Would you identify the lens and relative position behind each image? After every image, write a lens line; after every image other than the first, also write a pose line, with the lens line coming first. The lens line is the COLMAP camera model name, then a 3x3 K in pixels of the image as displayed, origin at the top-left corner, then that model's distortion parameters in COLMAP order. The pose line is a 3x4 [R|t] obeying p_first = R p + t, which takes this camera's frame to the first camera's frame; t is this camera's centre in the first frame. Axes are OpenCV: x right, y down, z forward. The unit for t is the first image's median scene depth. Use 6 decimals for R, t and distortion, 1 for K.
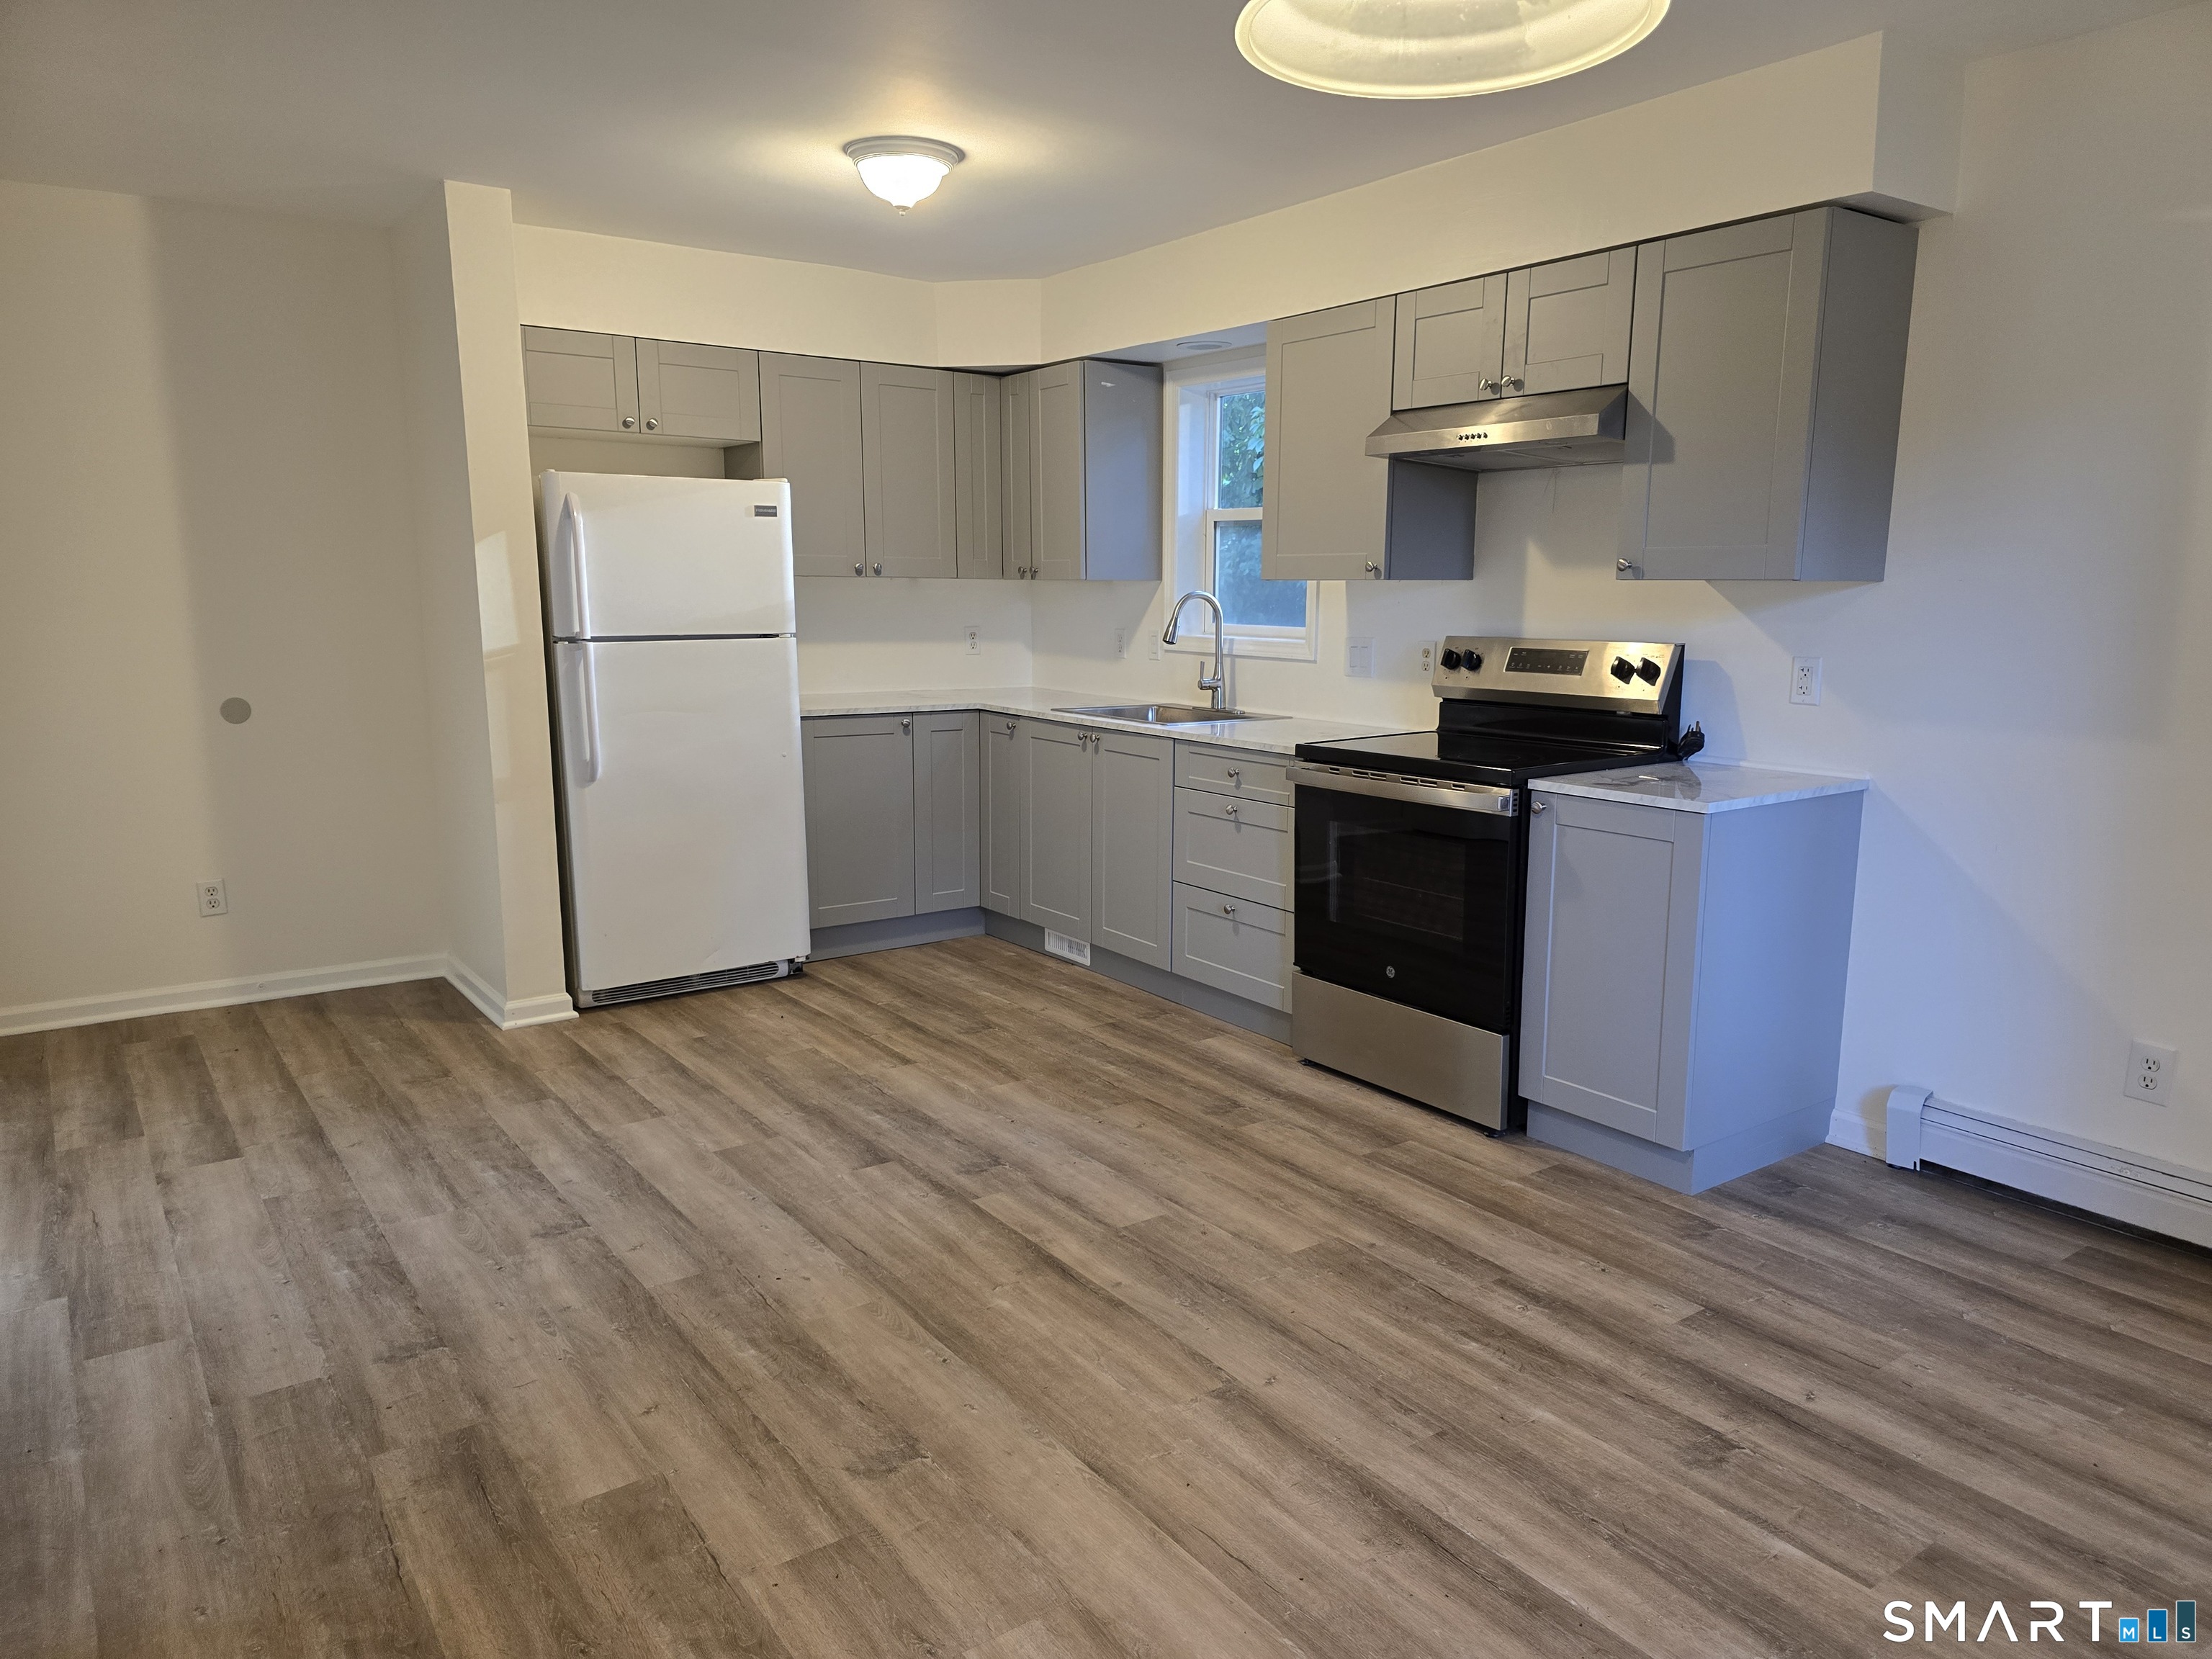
lens RADIAL K [[1470.0, 0, 1126.6], [0, 1470.0, 842.2], [0, 0, 1]] dist [0.086876, -0.076519]
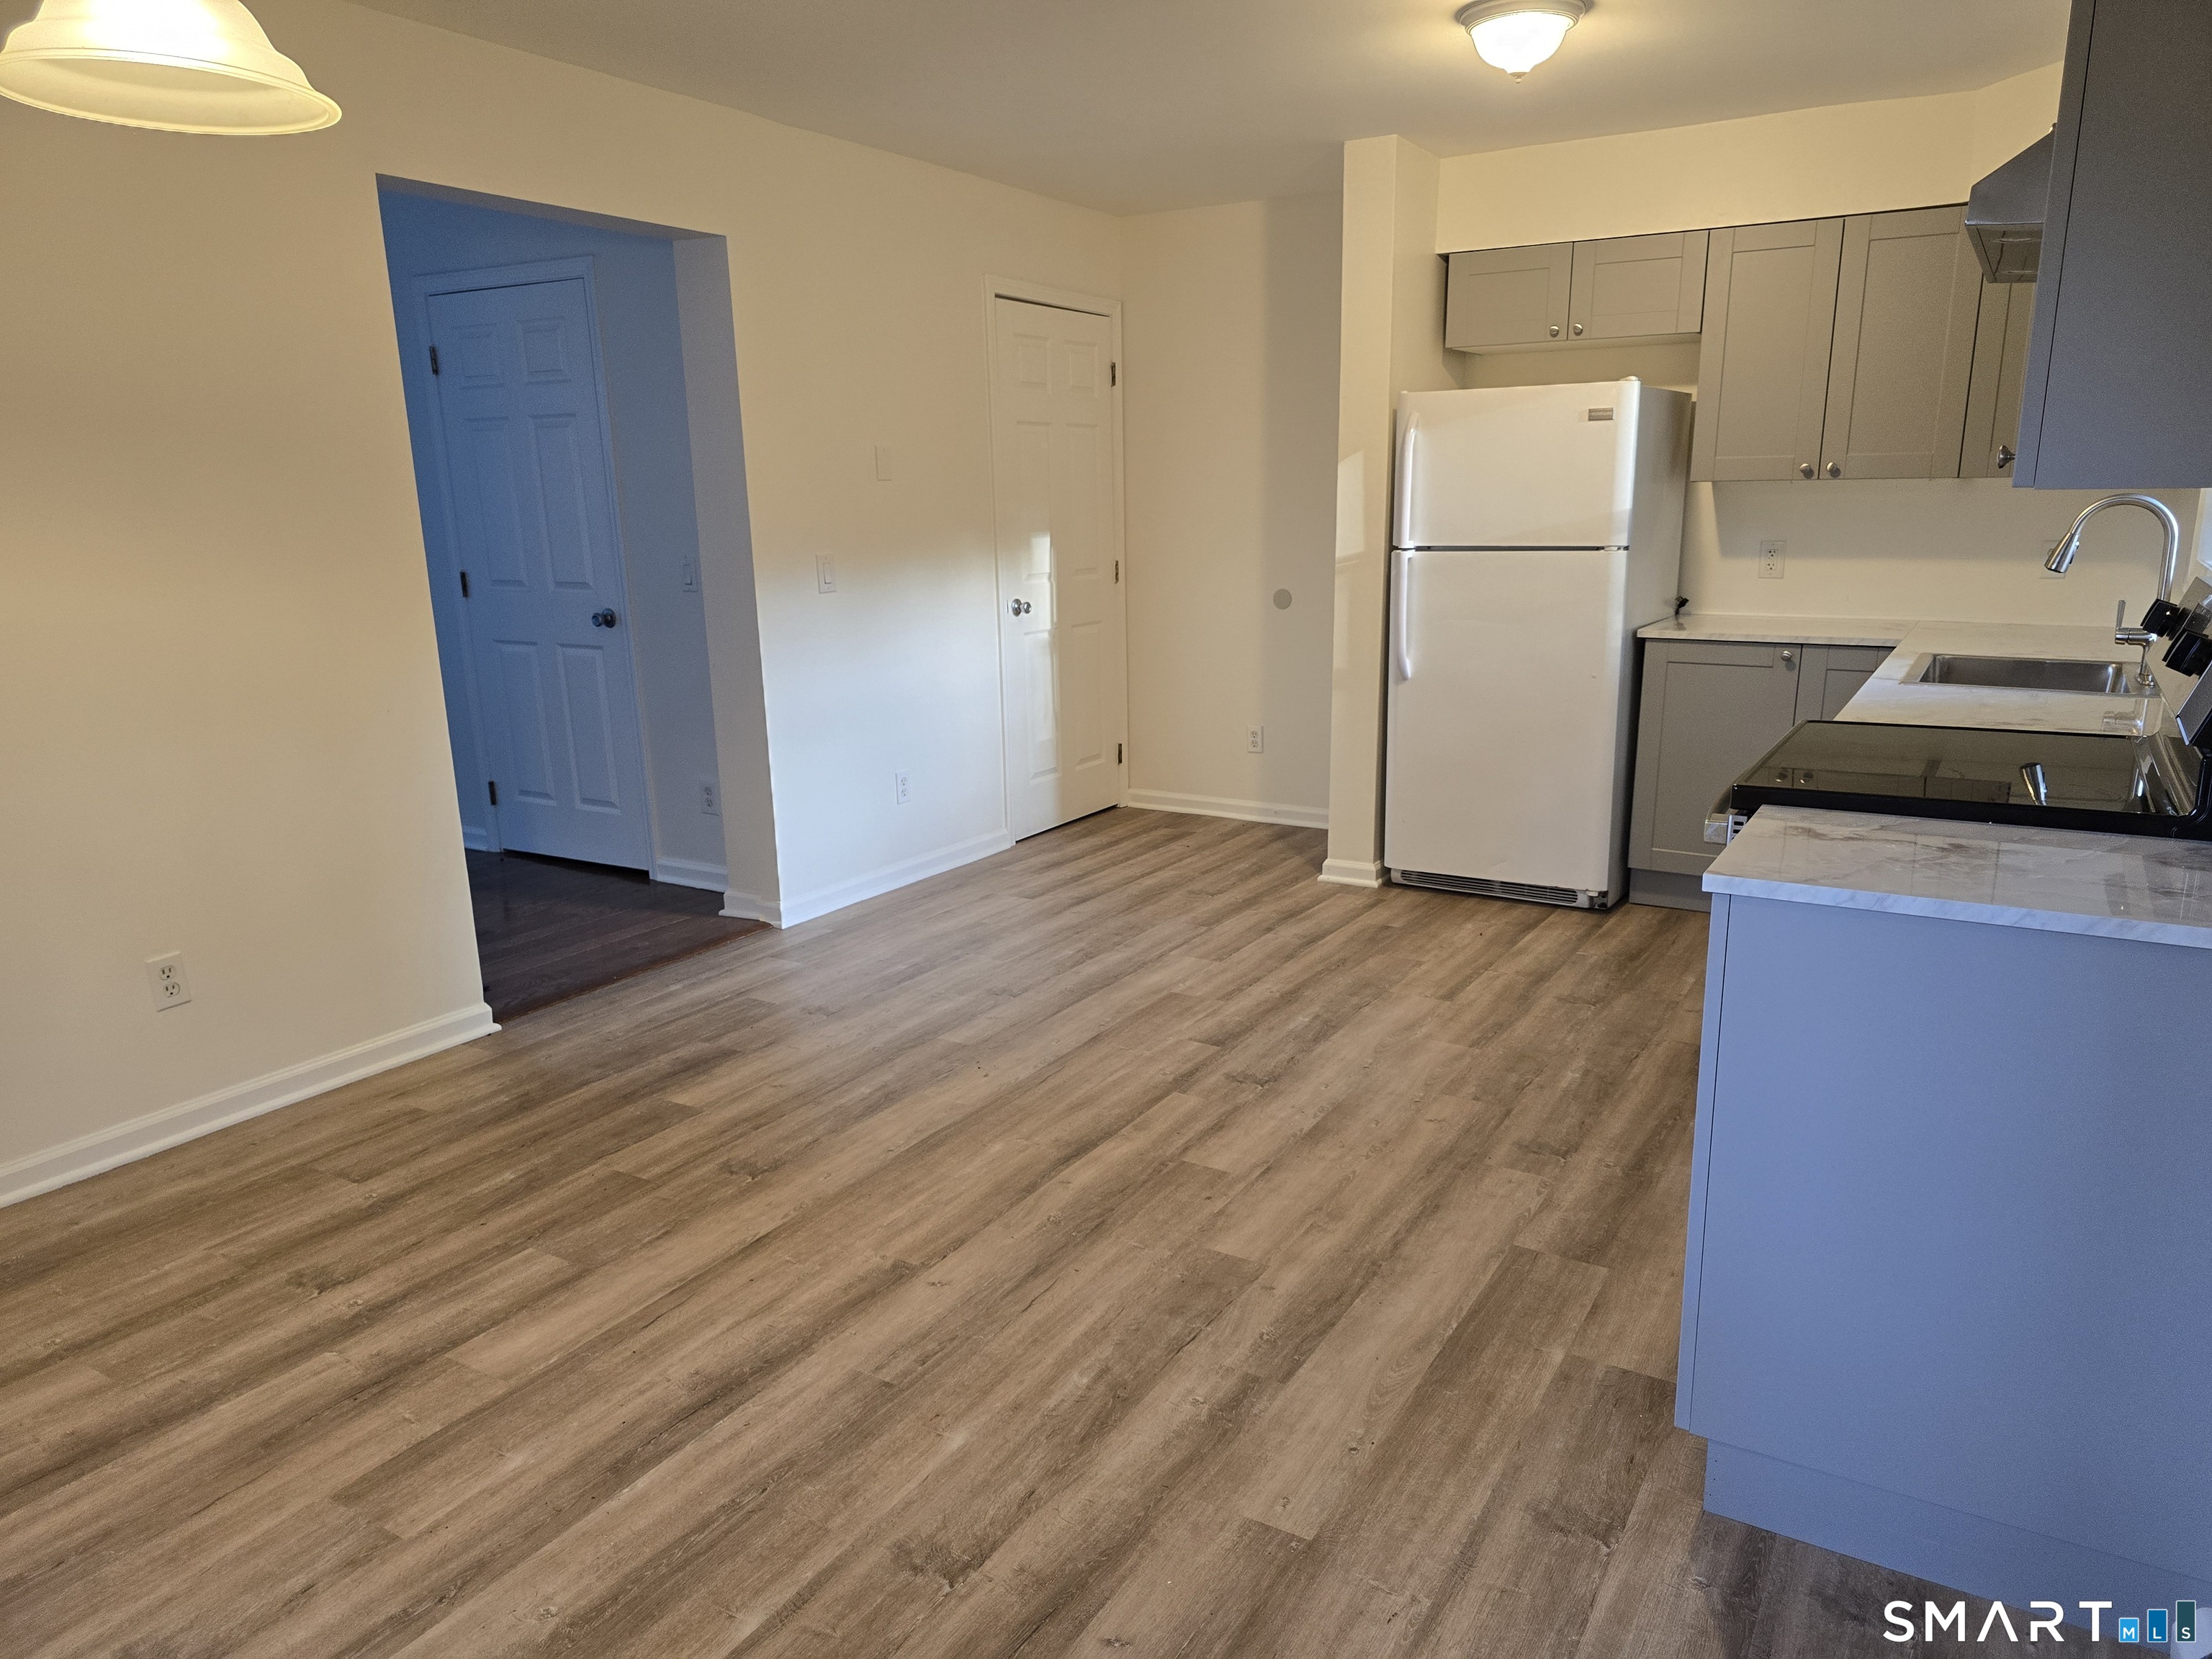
lens RADIAL K [[1471.9, 0, 1153.1], [0, 1471.9, 837.2], [0, 0, 1]] dist [0.126135, -0.148334]
pose [[0.406240, 0.200440, -0.891511, 0.788000], [-0.146075, 0.977343, 0.153175, -0.094883], [0.902015, 0.068002, 0.426315, 0.517896]]
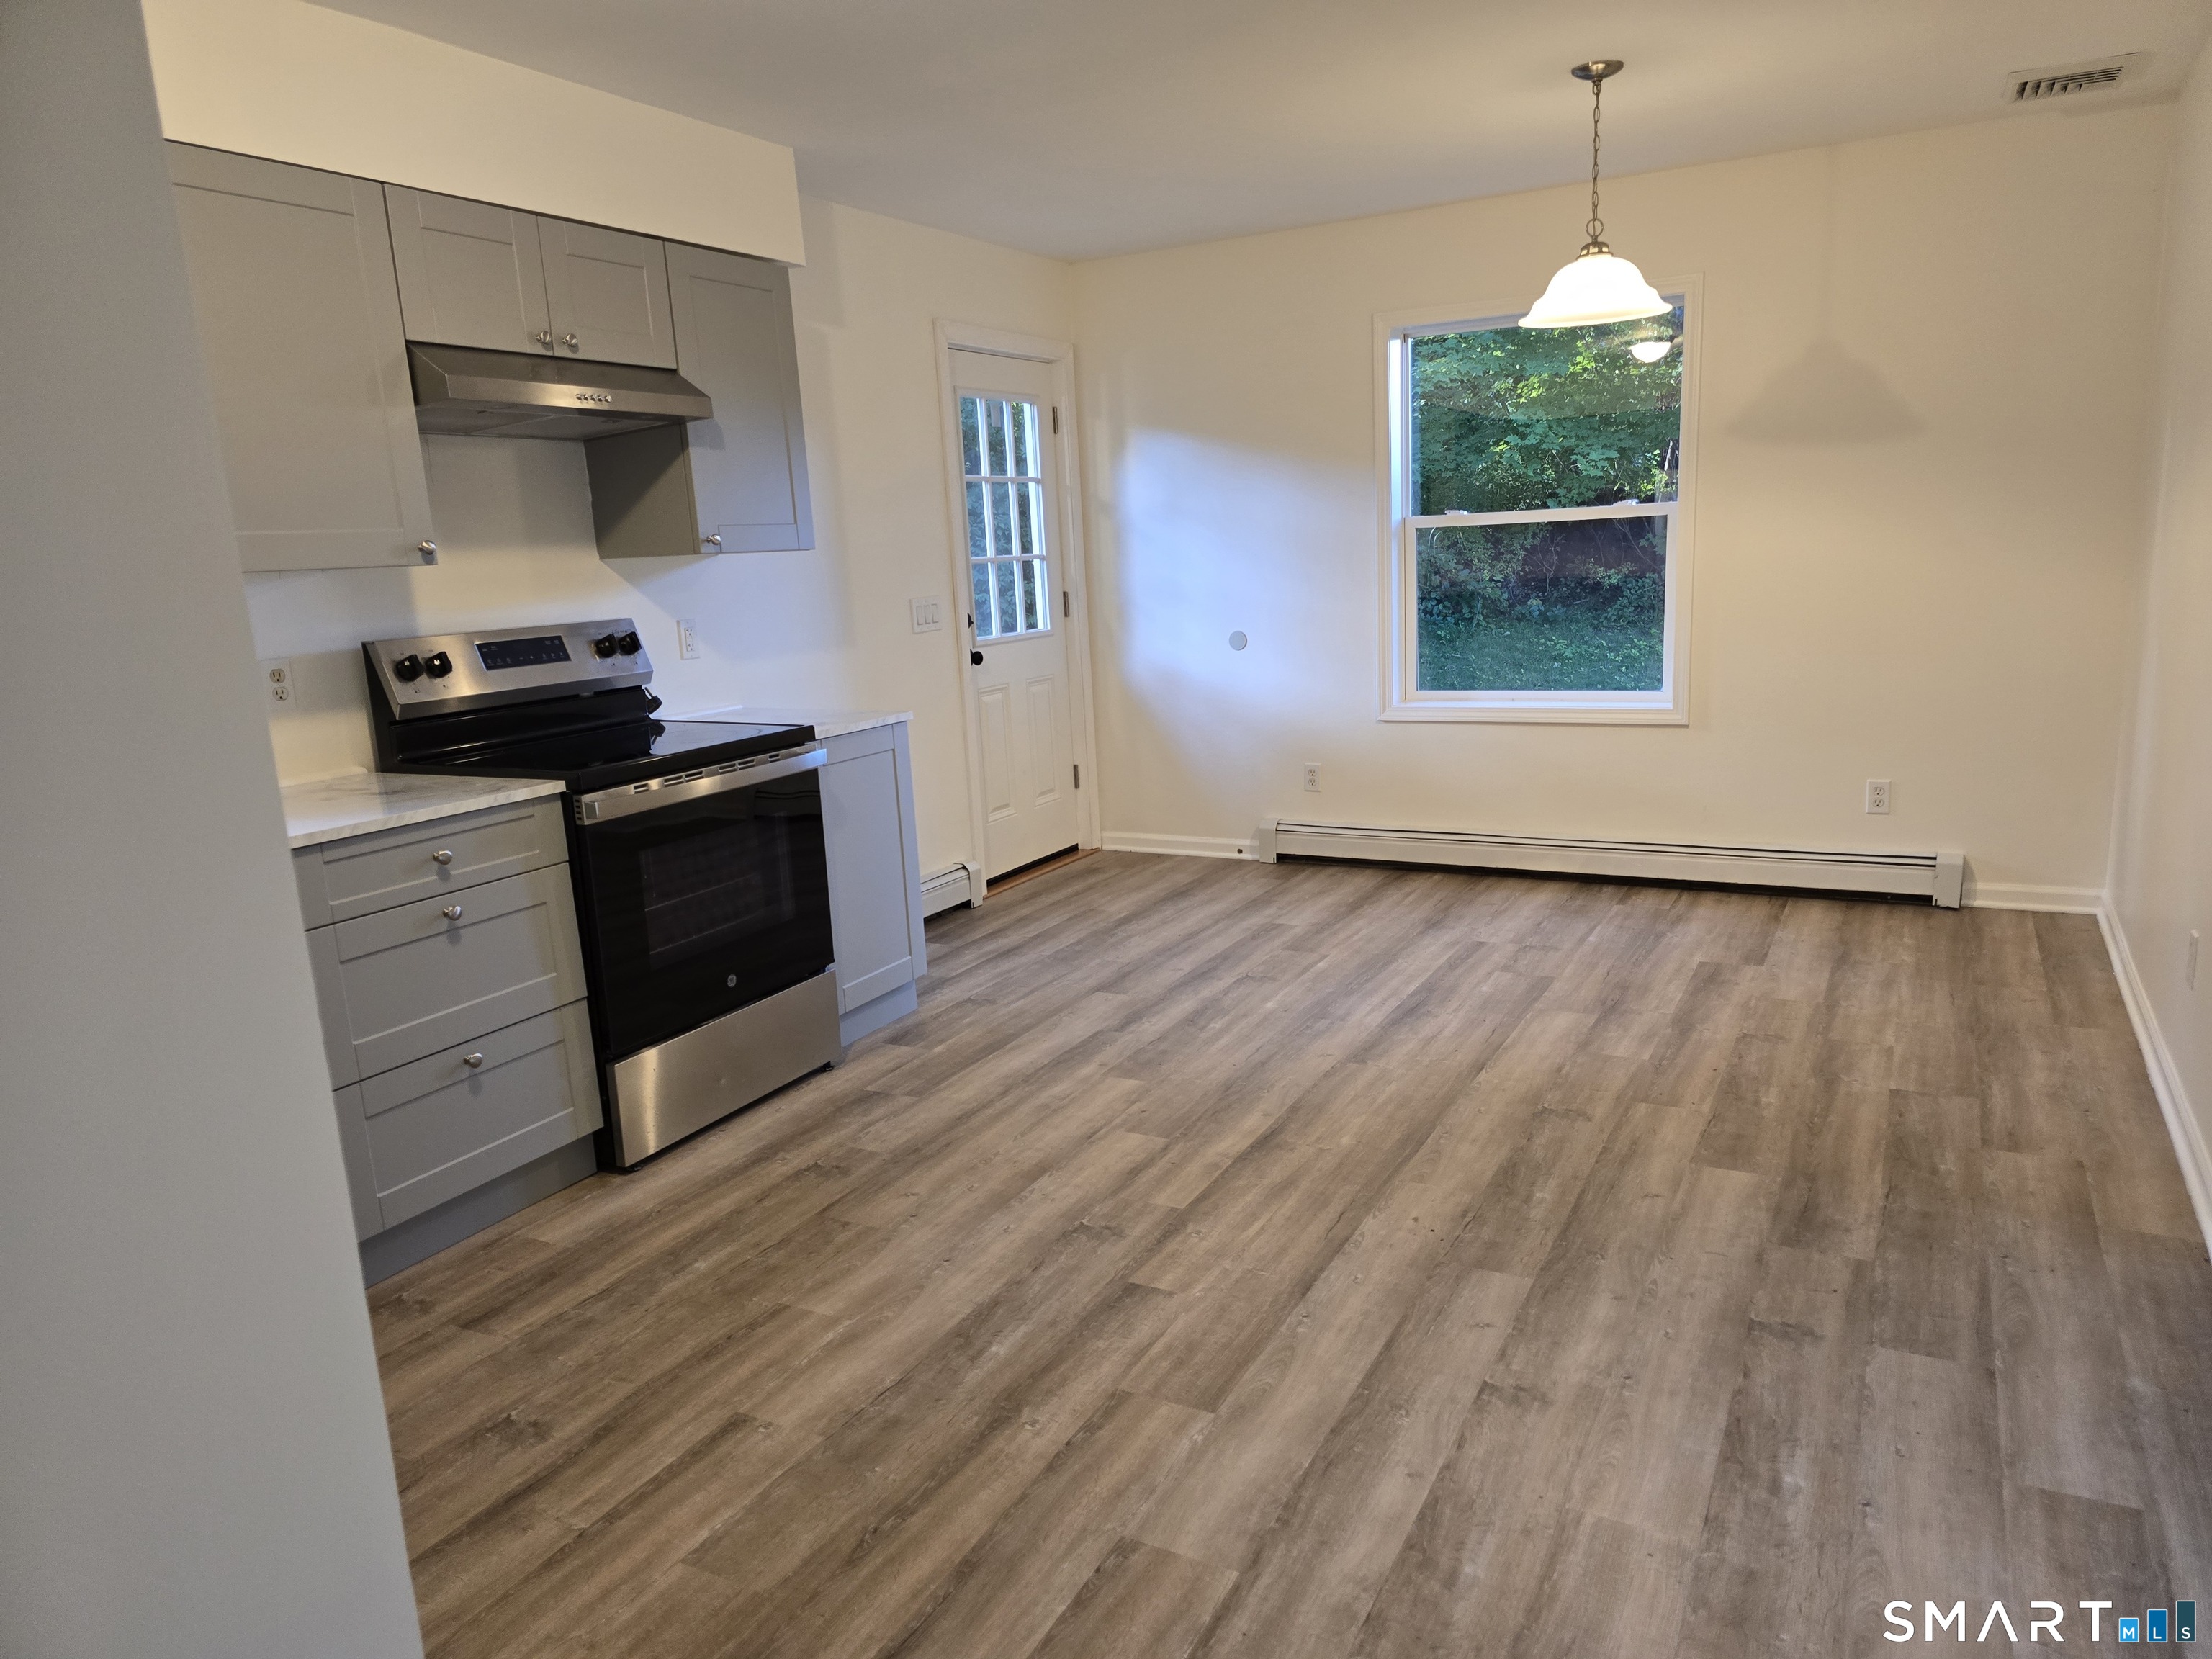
lens RADIAL K [[1470.0, 0, 1126.6], [0, 1470.0, 842.2], [0, 0, 1]] dist [0.086876, -0.076519]
pose [[-0.433192, -0.166014, 0.885880, -0.862865], [0.204505, 0.939150, 0.276000, -0.233566], [-0.877794, 0.300728, -0.372882, 1.294750]]
